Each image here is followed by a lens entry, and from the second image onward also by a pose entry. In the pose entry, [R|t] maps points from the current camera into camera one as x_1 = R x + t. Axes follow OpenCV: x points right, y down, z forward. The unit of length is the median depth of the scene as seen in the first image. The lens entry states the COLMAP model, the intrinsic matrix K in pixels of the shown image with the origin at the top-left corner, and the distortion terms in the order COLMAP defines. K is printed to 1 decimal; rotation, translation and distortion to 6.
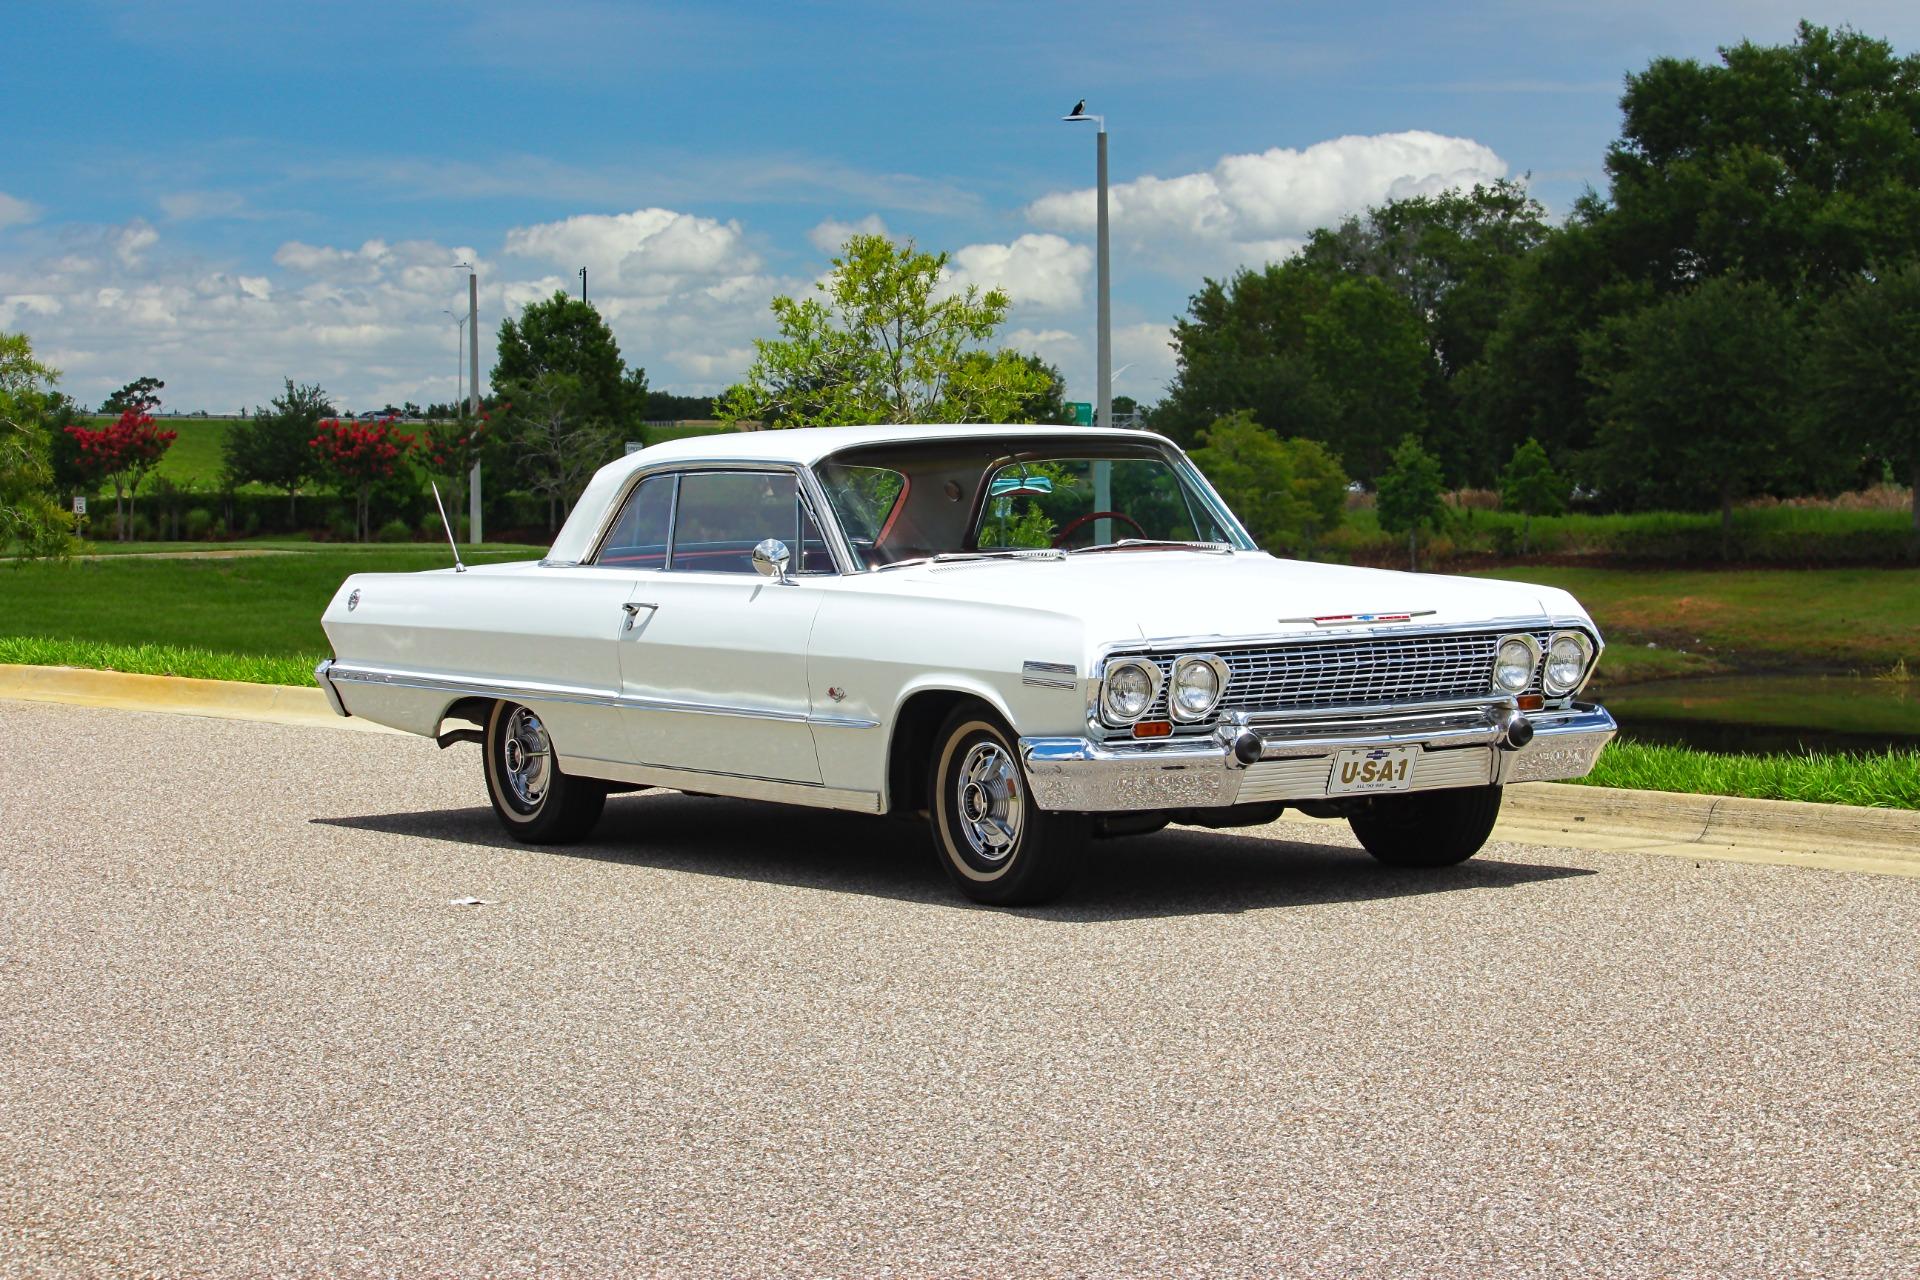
lens RADIAL K [[4709.6, 0, 958.9], [0, 4709.6, 601.3], [0, 0, 1]] dist [-0.446702, 0.050357]
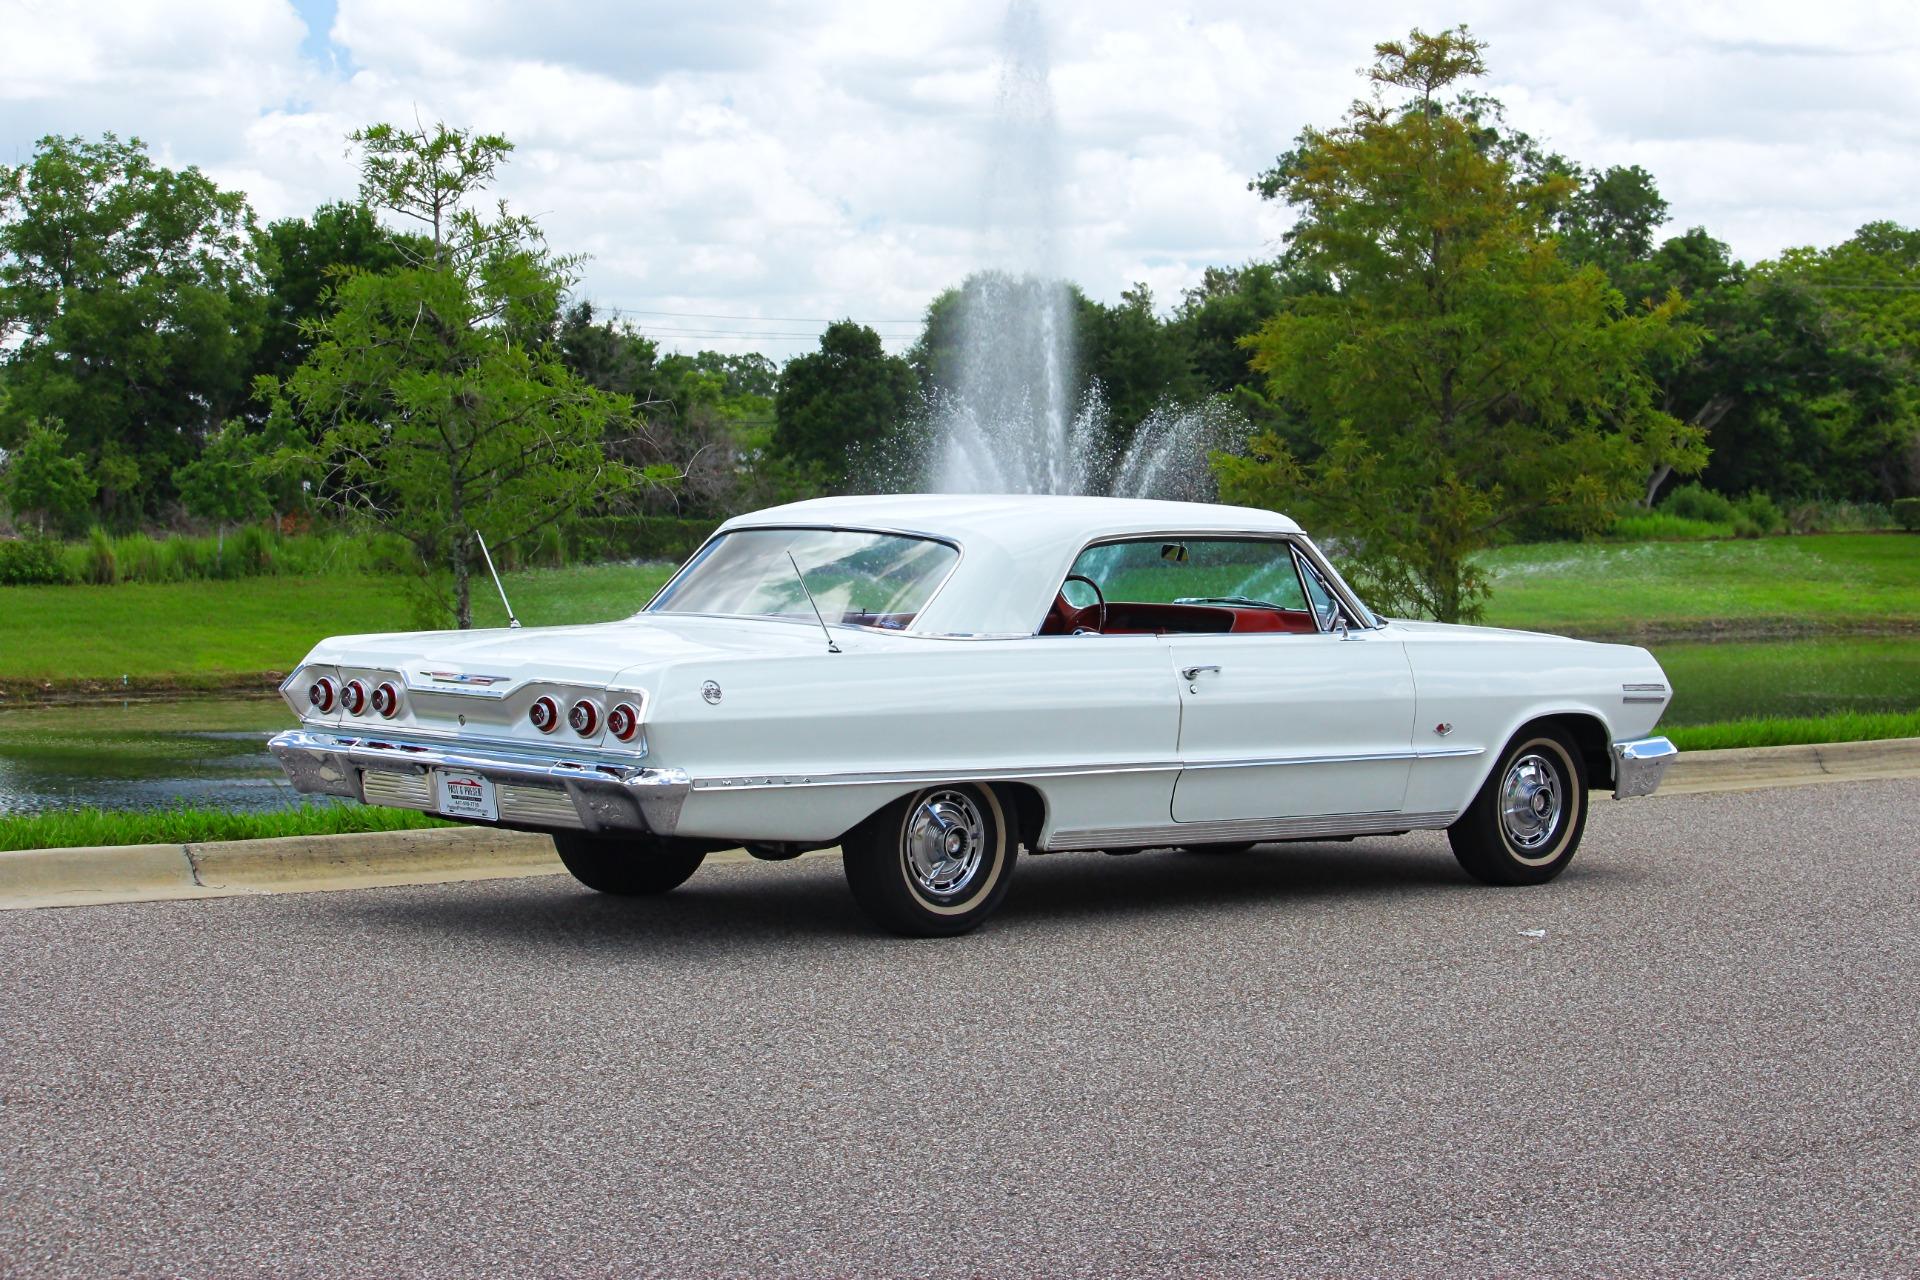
lens RADIAL K [[4691.0, 0, 961.6], [0, 4691.0, 542.0], [0, 0, 1]] dist [-0.433522, 0.566314]
pose [[-0.194934, -0.002705, 0.980813, -1.137409], [0.022721, 0.999715, 0.007273, -0.038024], [-0.980553, 0.023703, -0.194817, 1.333578]]
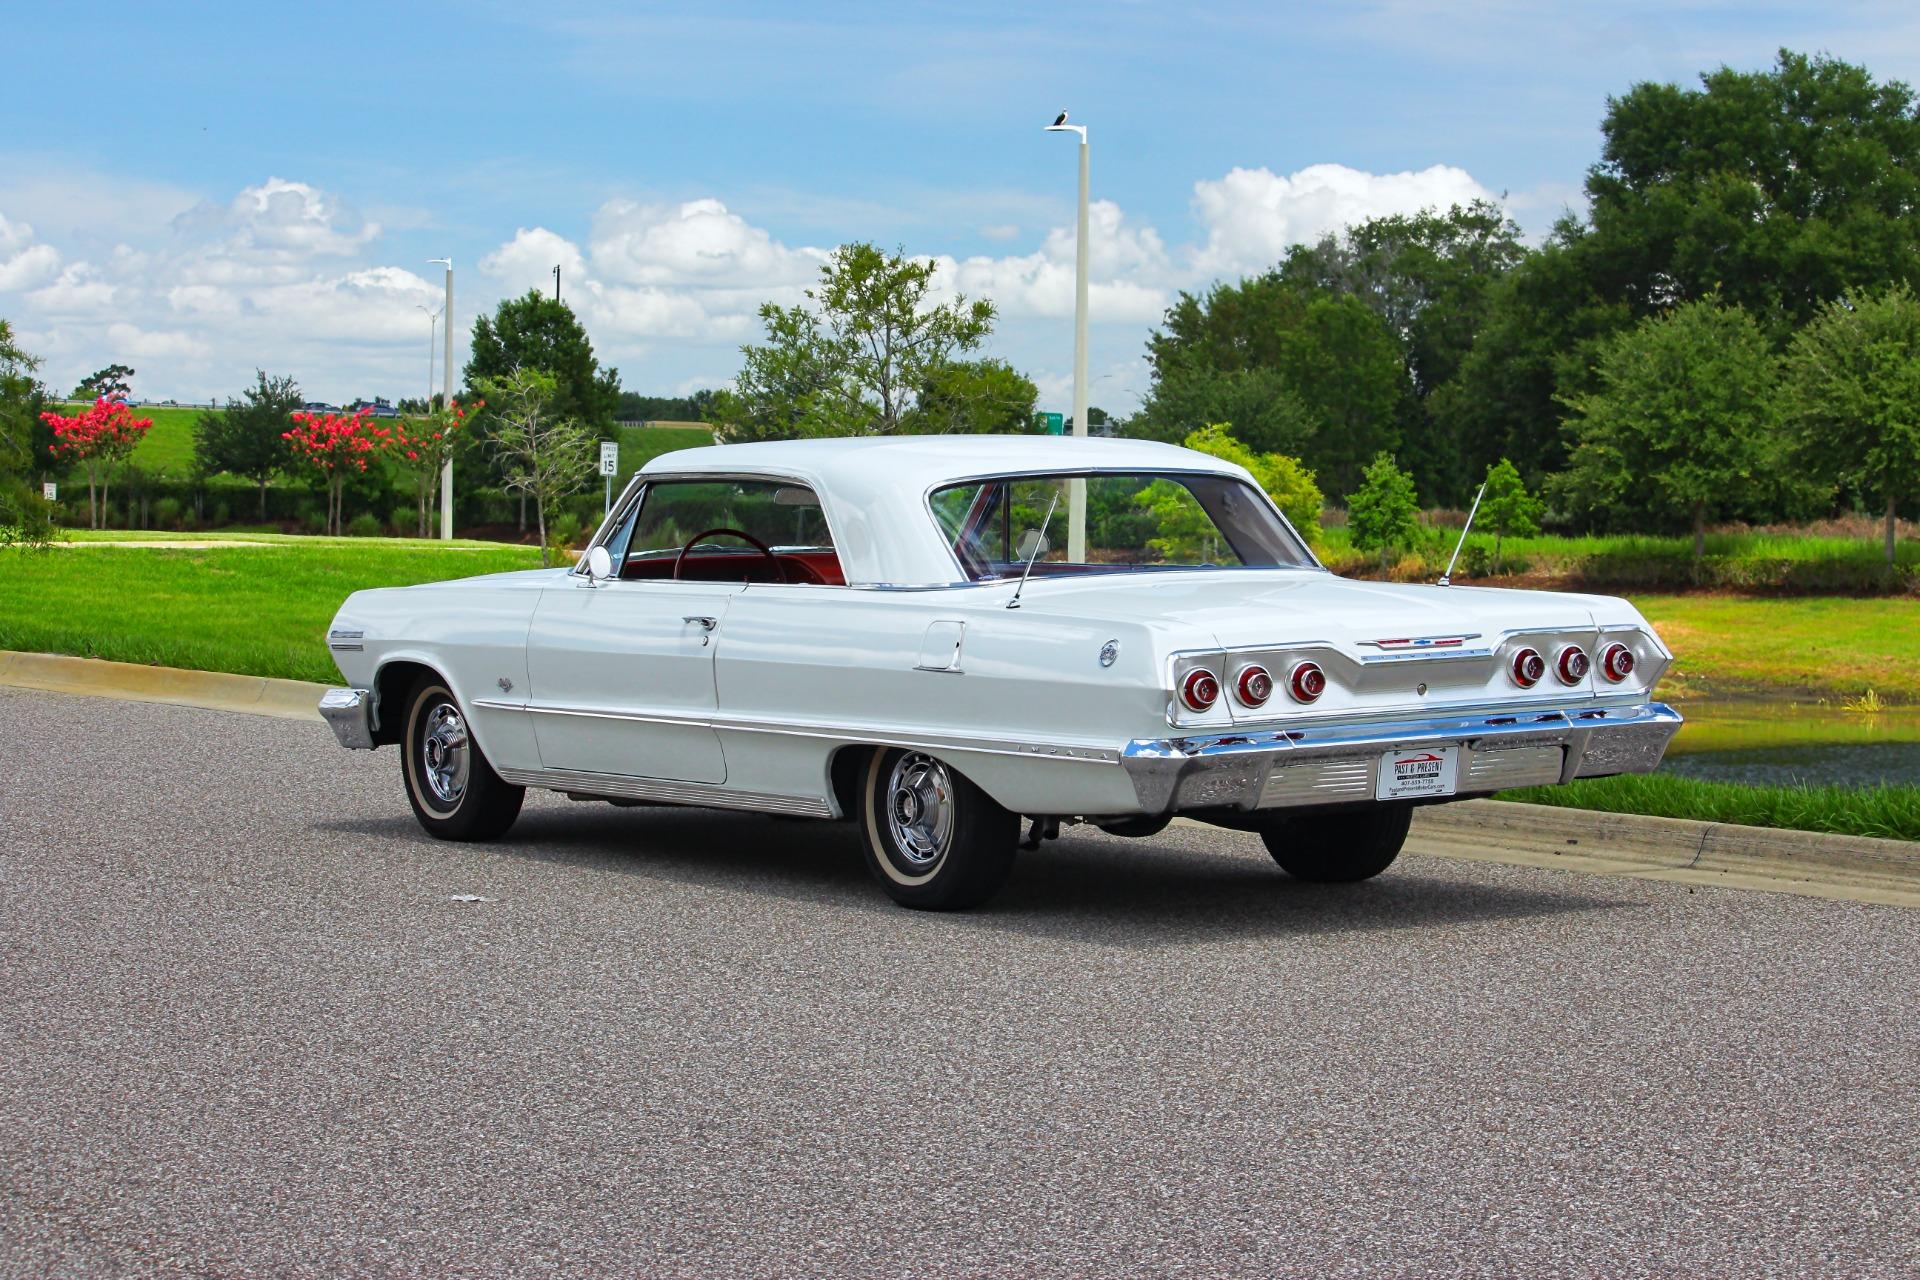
lens RADIAL K [[4716.3, 0, 904.8], [0, 4716.3, 573.0], [0, 0, 1]] dist [-0.439657, 0.004045]
pose [[0.999708, 0.023742, -0.004526, -0.008089], [-0.023776, 0.999689, -0.007528, -0.000295], [0.004346, 0.007633, 0.999961, -0.006083]]
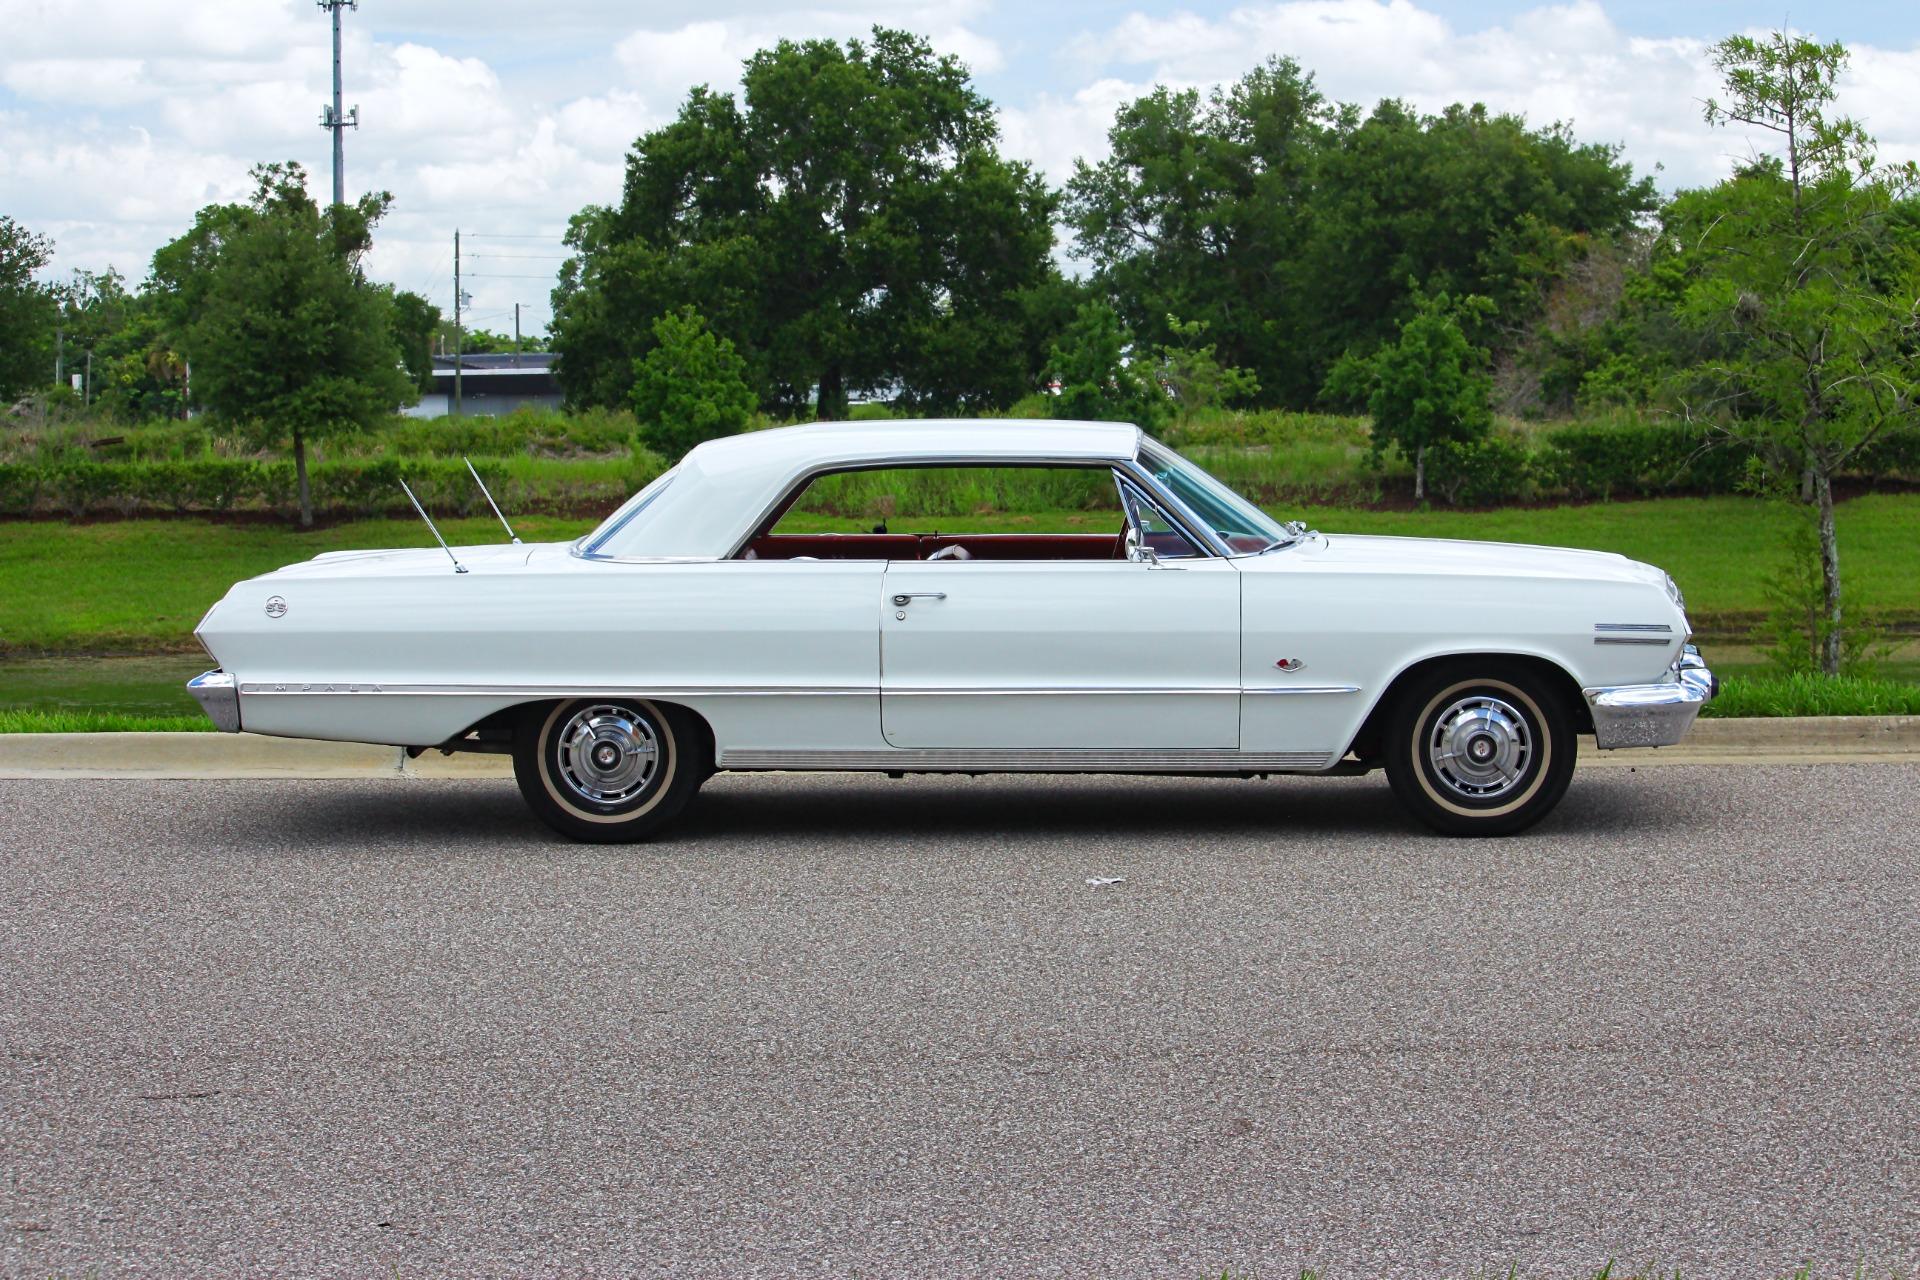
lens RADIAL K [[4716.3, 0, 904.8], [0, 4716.3, 573.0], [0, 0, 1]] dist [-0.439657, 0.004045]
pose [[0.571307, -0.029515, 0.820206, -0.979023], [0.027113, 0.999486, 0.017081, -0.023165], [-0.820289, 0.012480, 0.571813, 0.436371]]
